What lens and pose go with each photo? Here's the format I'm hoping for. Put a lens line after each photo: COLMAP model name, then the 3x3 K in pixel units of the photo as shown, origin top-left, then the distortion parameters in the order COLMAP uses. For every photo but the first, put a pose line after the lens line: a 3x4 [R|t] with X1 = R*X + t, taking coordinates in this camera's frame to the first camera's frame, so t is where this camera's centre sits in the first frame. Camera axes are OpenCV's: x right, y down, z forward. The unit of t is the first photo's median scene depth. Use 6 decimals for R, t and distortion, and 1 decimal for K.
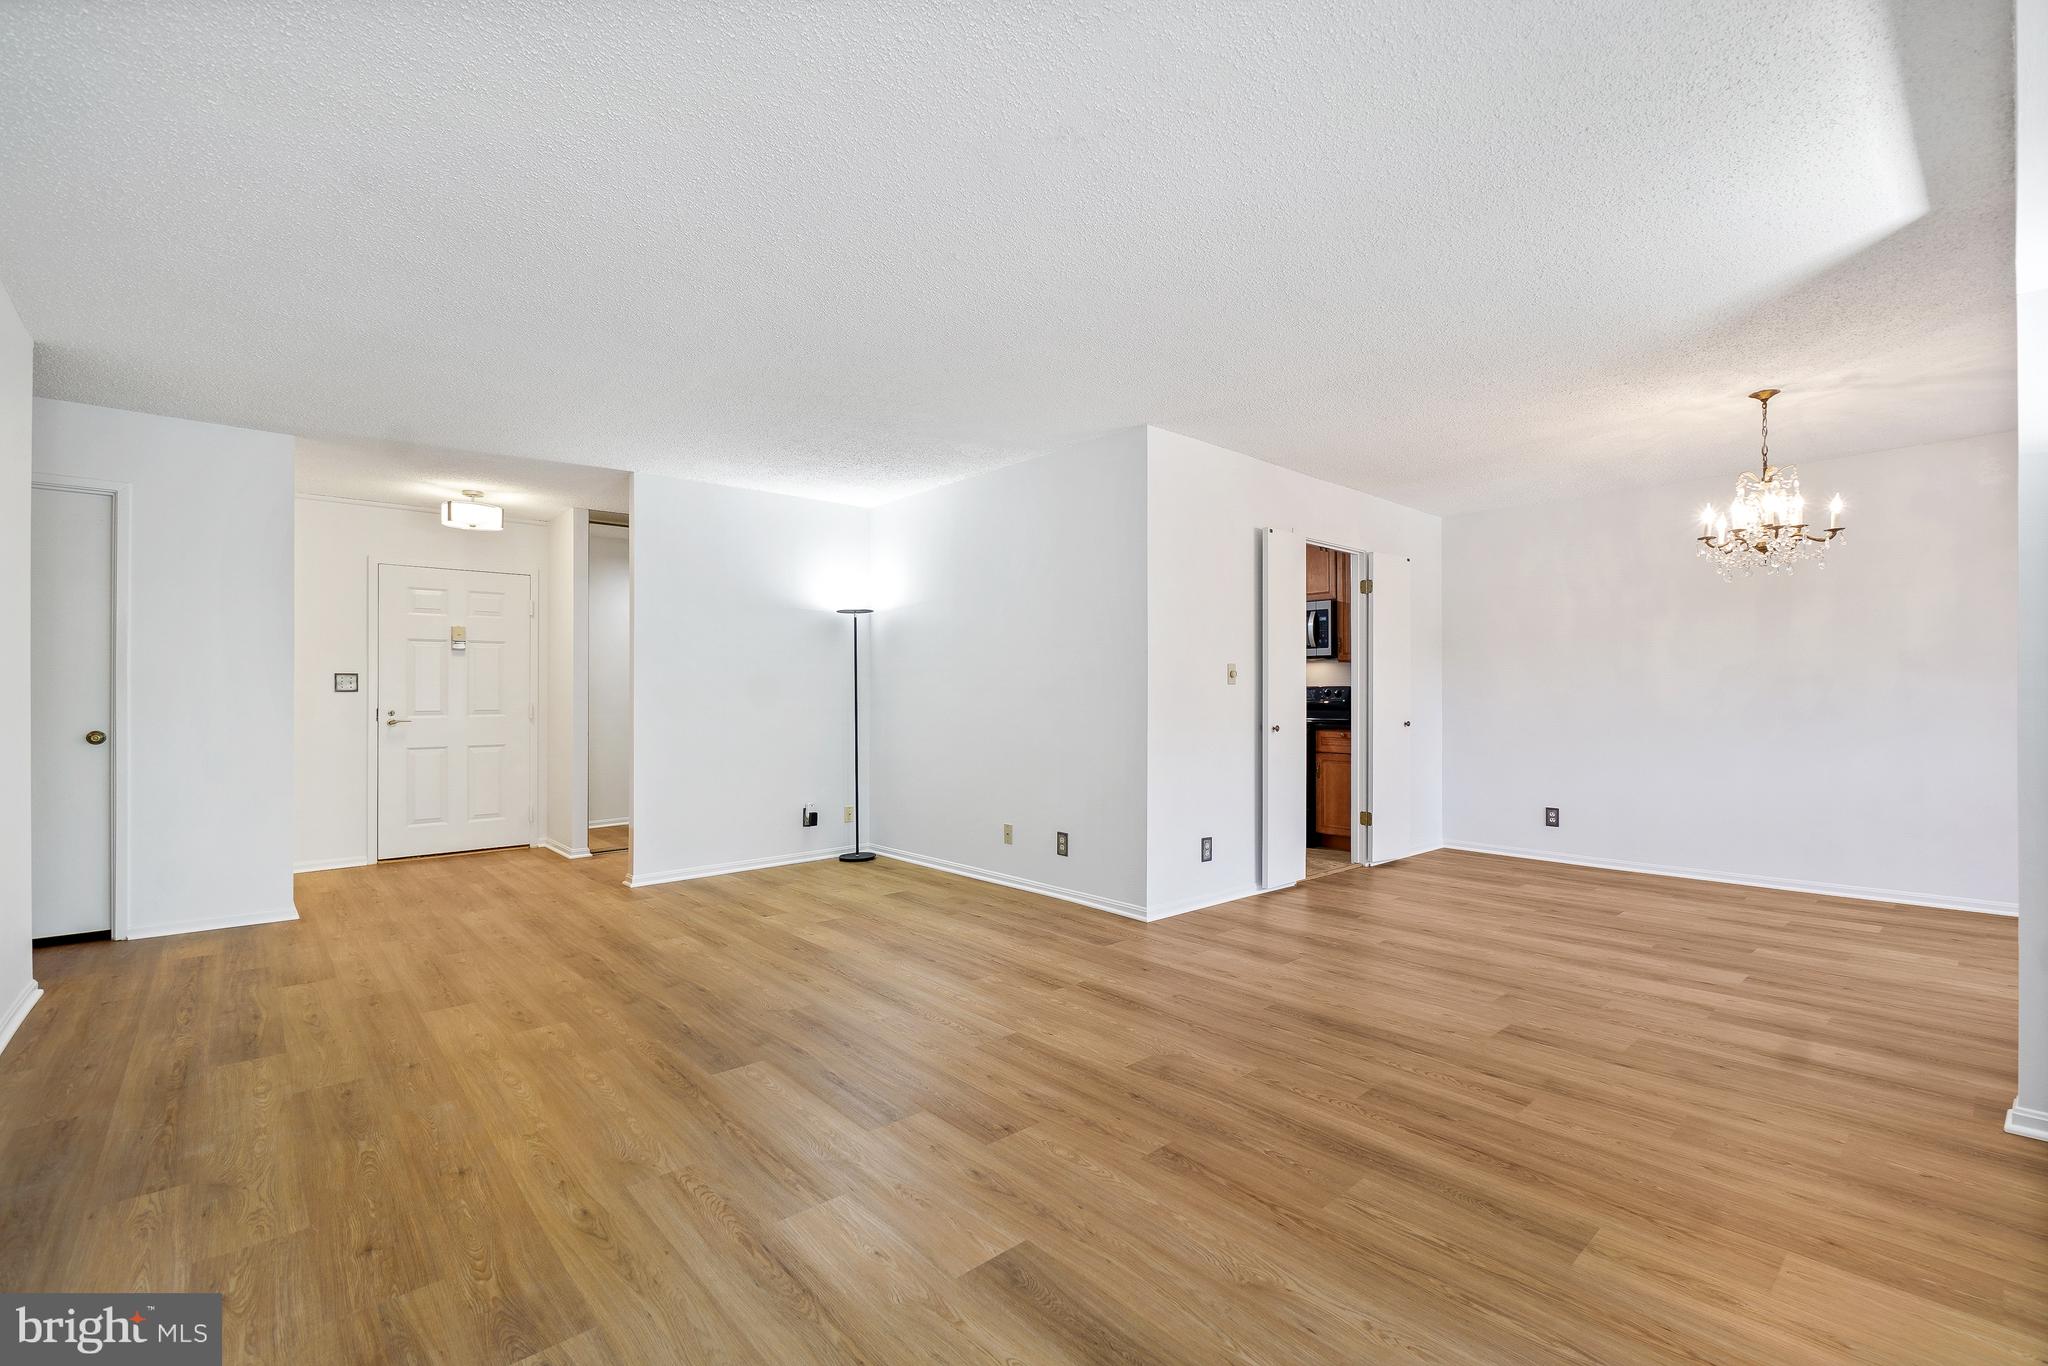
lens RADIAL K [[895.9, 0, 1066.6], [0, 895.9, 698.4], [0, 0, 1]] dist [-0.000203, -0.000139]
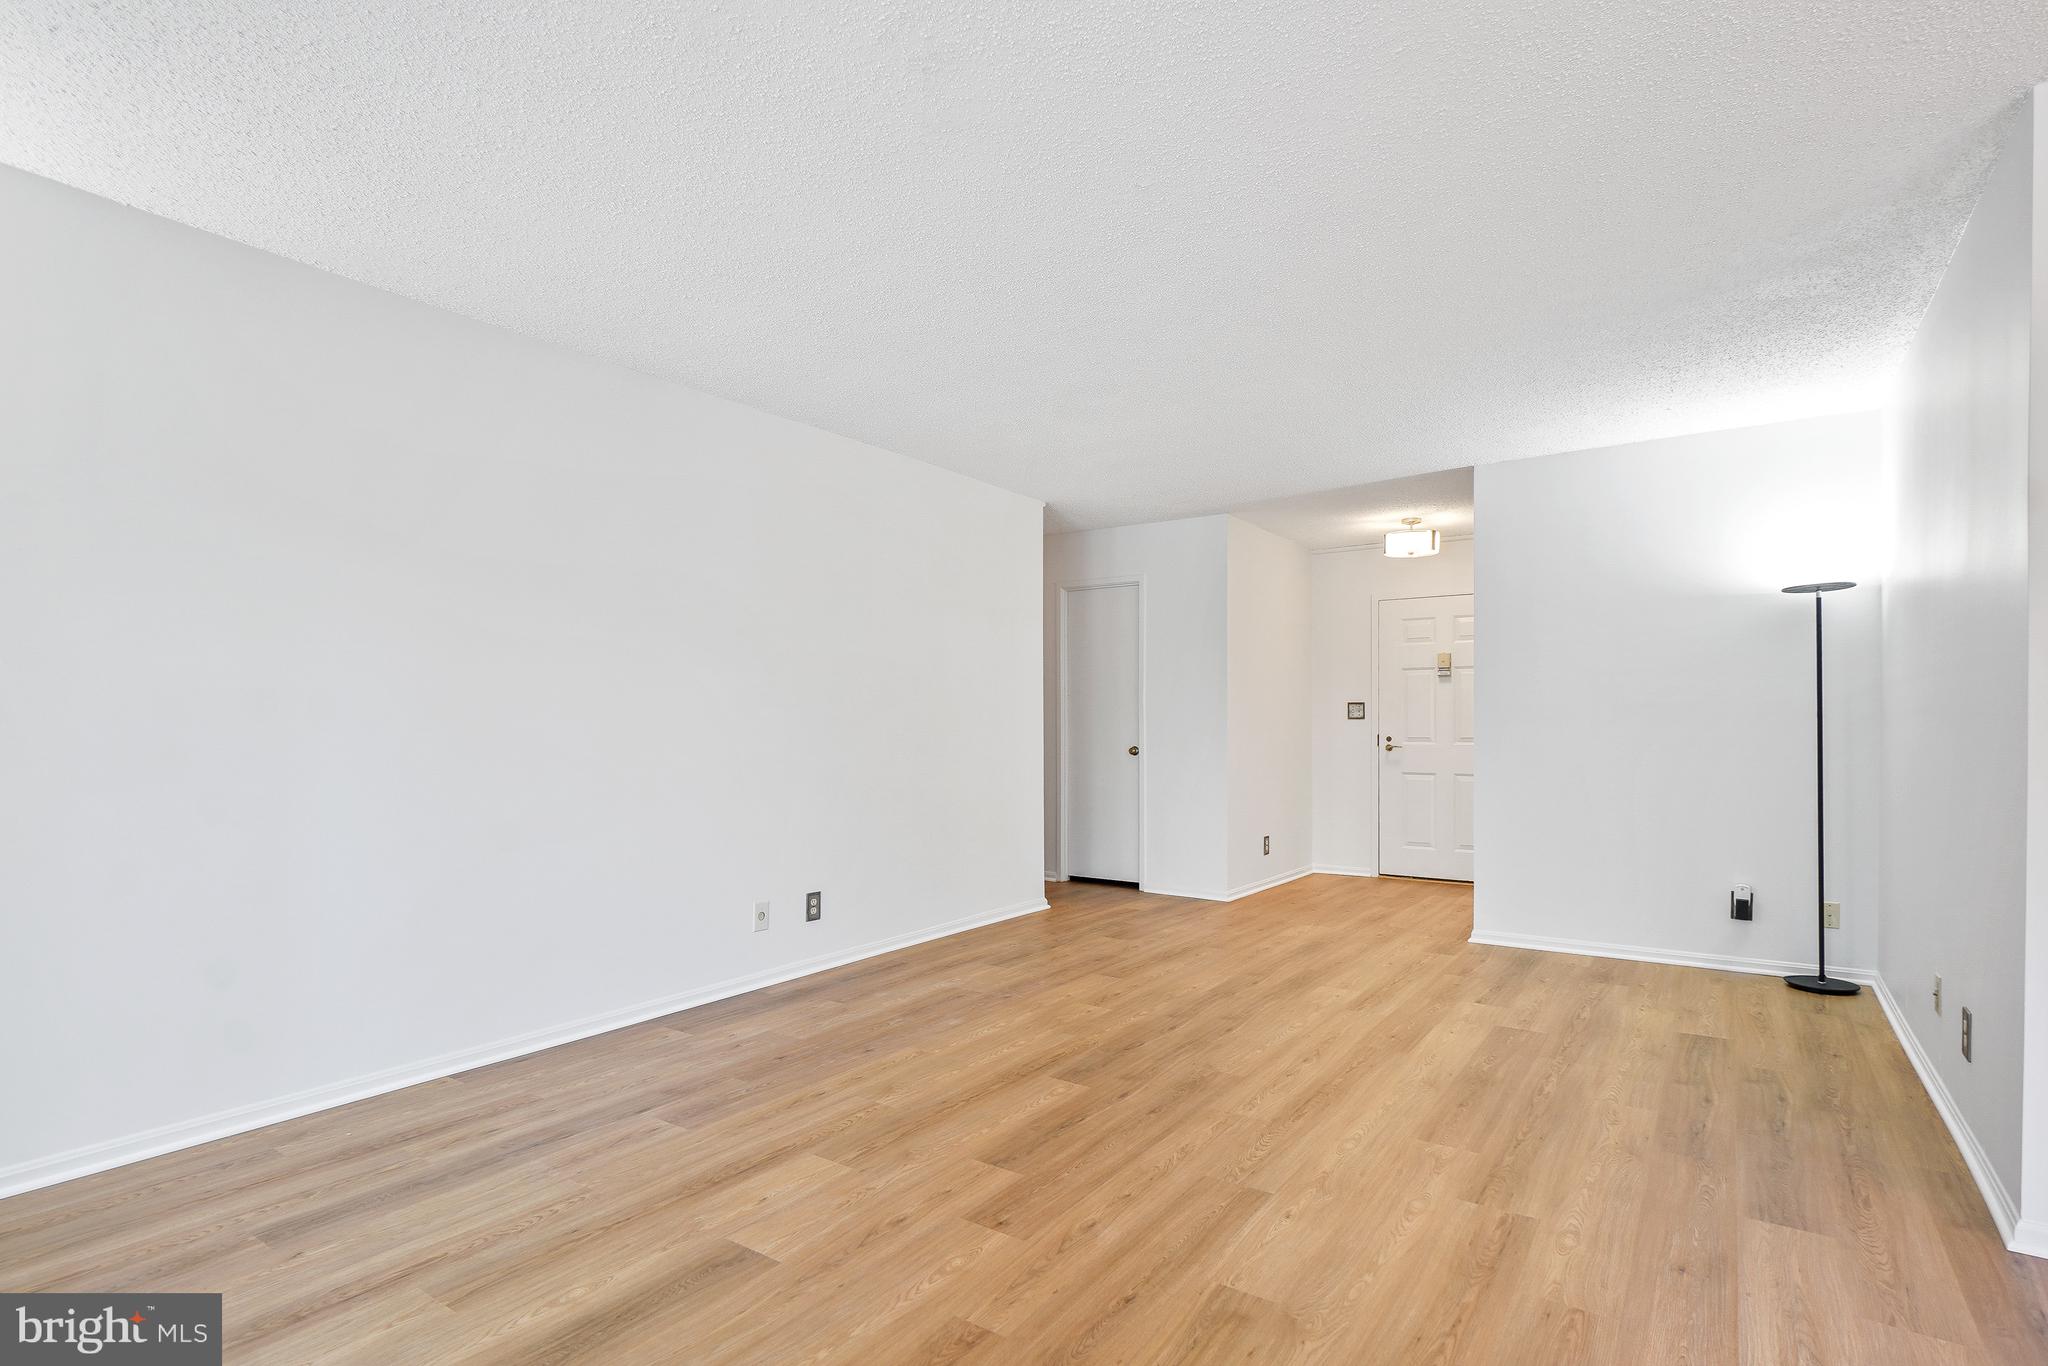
lens RADIAL K [[1030.4, 0, 1026.2], [0, 1030.4, 714.4], [0, 0, 1]] dist [0.012096, -0.000042]
pose [[0.210753, -0.006125, -0.977520, 0.534954], [-0.007118, 0.999944, -0.007800, 0.000018], [0.977513, 0.008601, 0.210698, 0.477072]]
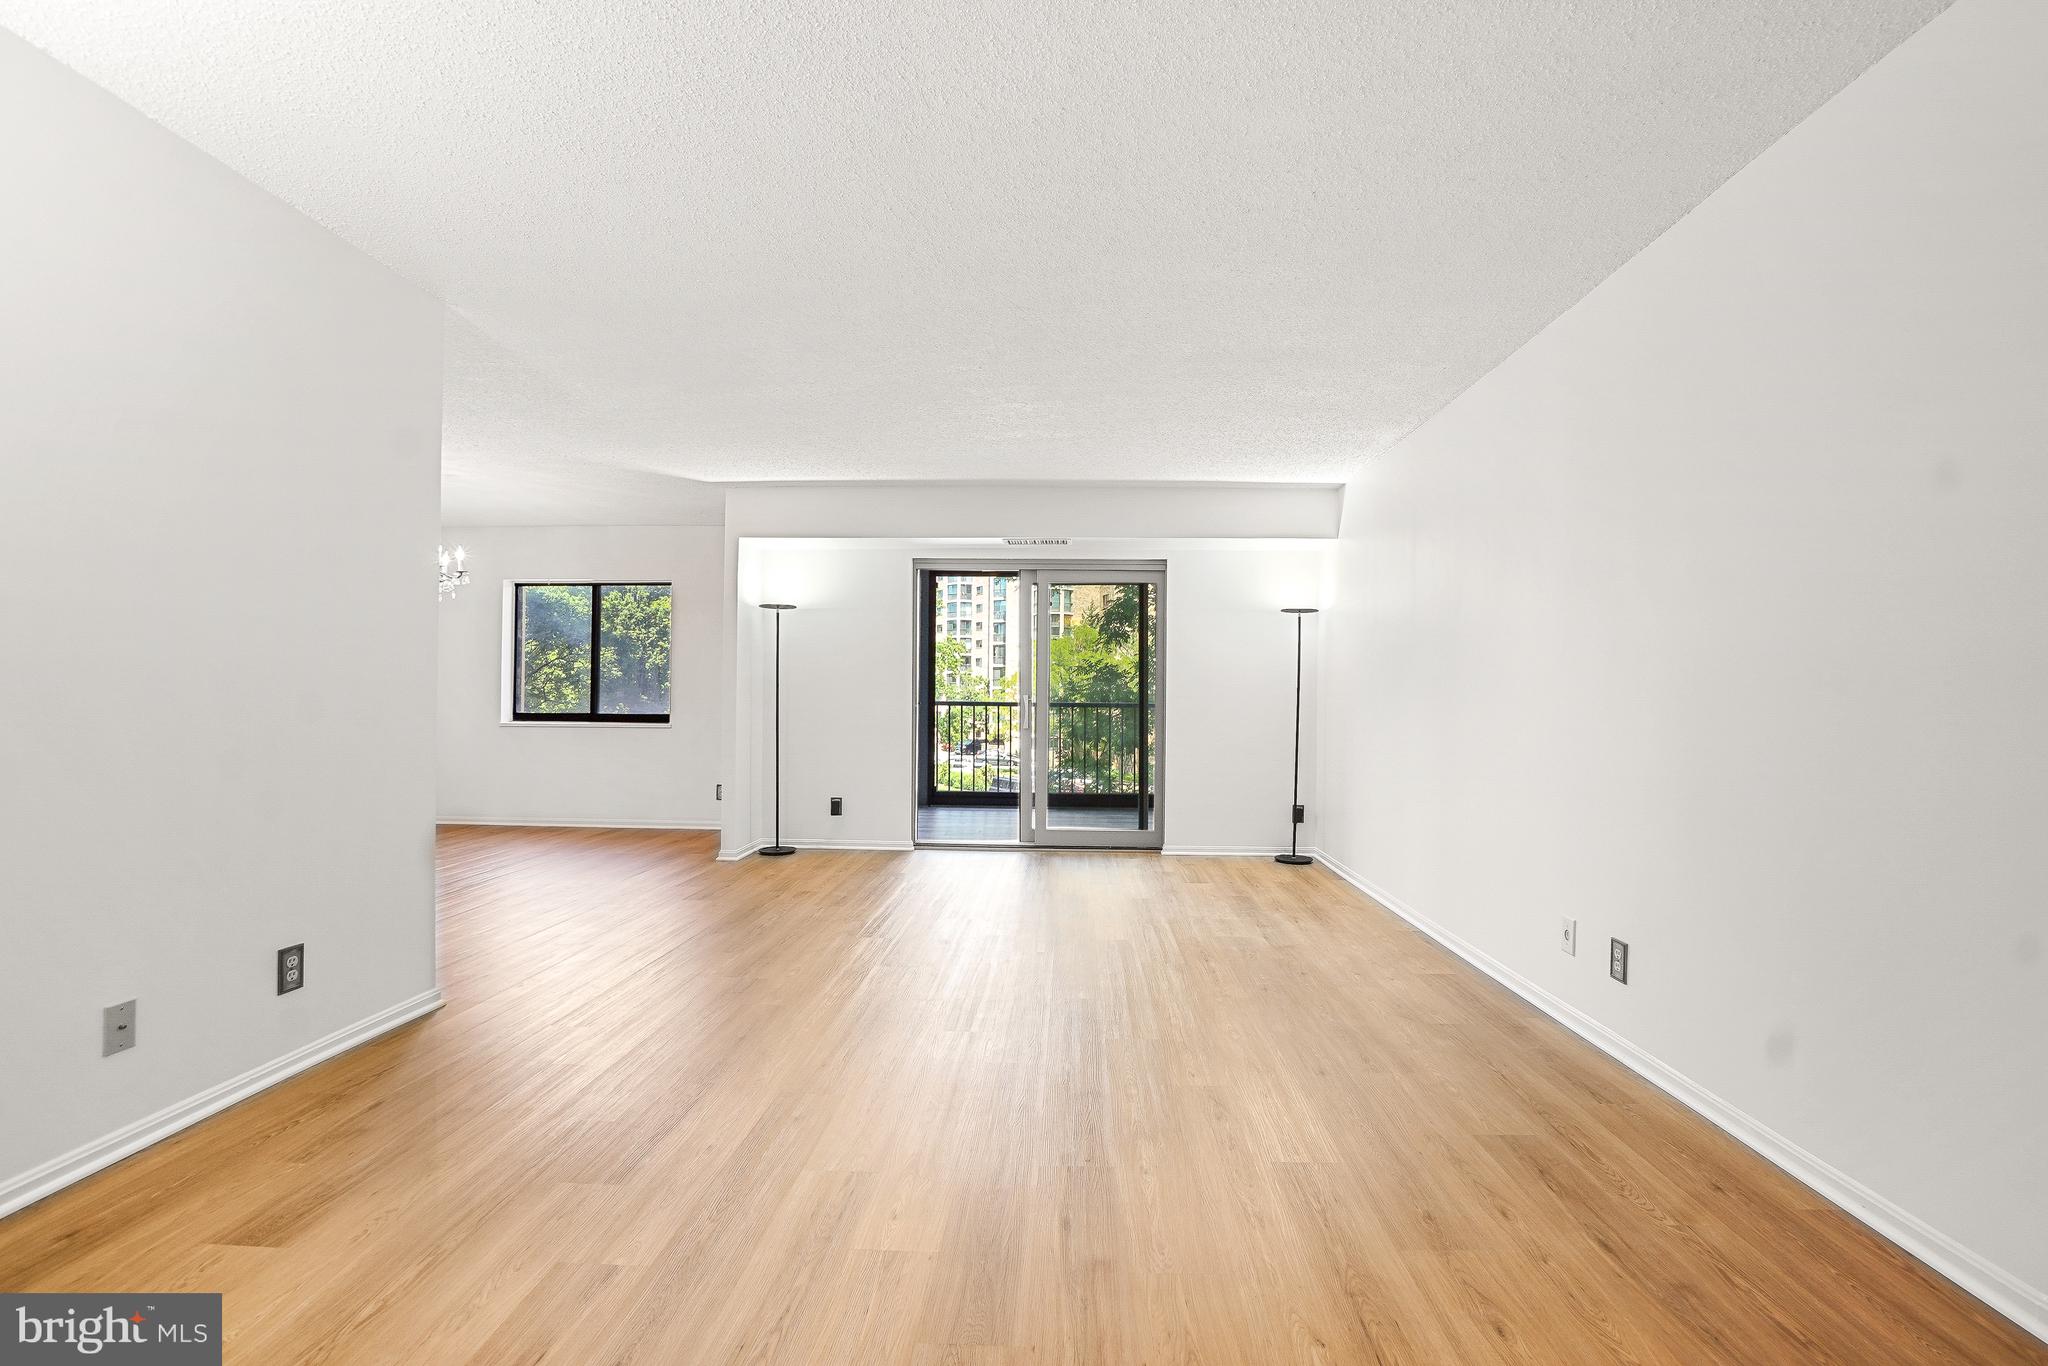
lens RADIAL K [[921.5, 0, 1049.6], [0, 921.5, 702.9], [0, 0, 1]] dist [-0.037210, 0.000062]
pose [[-0.710127, -0.008396, 0.704024, -0.825049], [-0.003320, 0.999958, 0.008577, 0.004722], [-0.704066, 0.003753, -0.710125, 1.293190]]
